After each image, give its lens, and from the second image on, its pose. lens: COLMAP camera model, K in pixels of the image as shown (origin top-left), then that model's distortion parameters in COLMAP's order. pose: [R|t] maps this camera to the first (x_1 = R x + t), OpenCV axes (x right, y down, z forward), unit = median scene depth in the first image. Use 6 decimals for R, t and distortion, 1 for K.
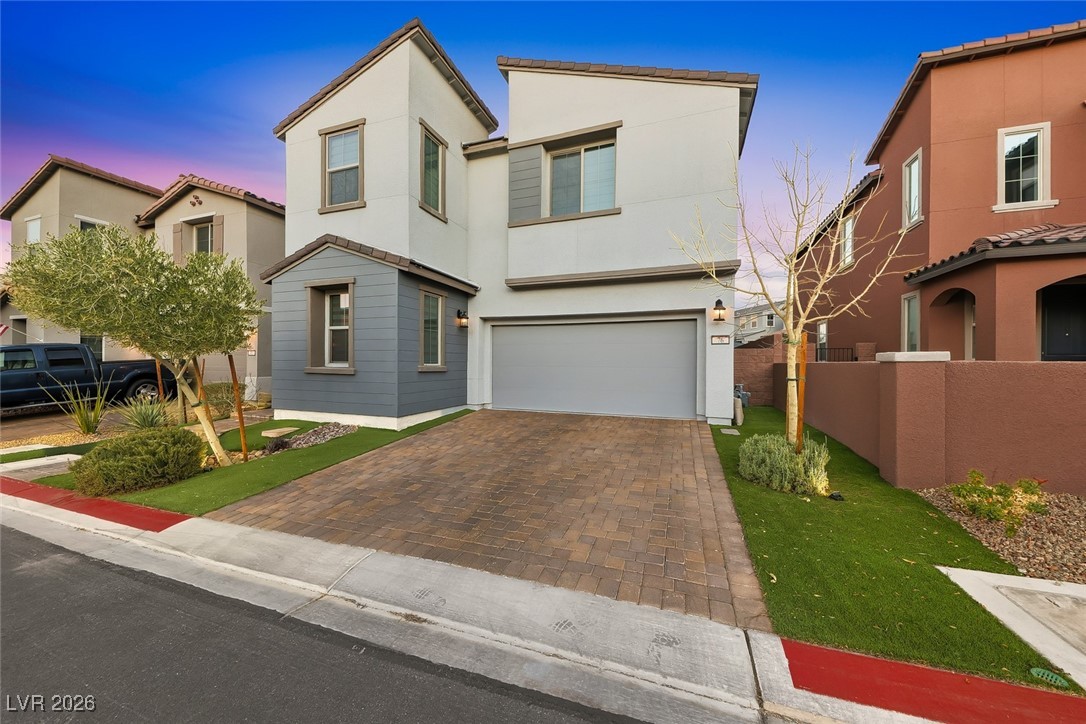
lens RADIAL K [[375.6, 0, 541.7], [0, 375.6, 363.4], [0, 0, 1]] dist [0.019610, -0.007590]
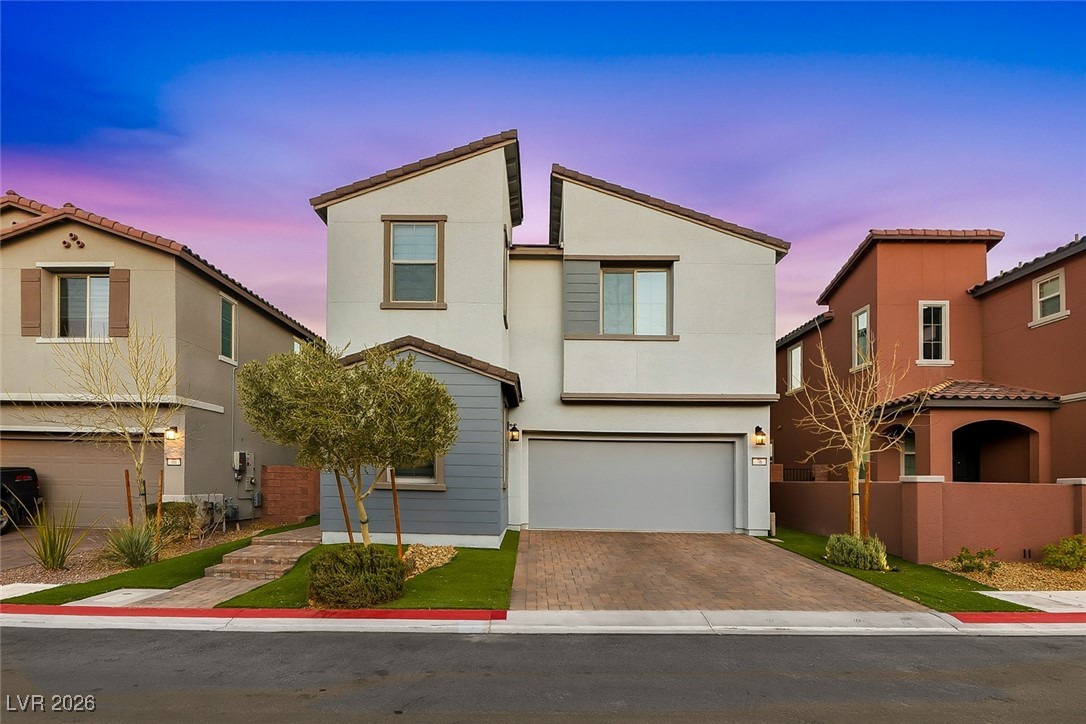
lens RADIAL K [[520.2, 0, 540.3], [0, 520.2, 474.1], [0, 0, 1]] dist [-0.026446, 0.025159]
pose [[0.946709, 0.012999, 0.321827, -0.618972], [-0.008988, 0.999862, -0.013944, 0.003424], [-0.321964, 0.010309, 0.946696, -0.255163]]
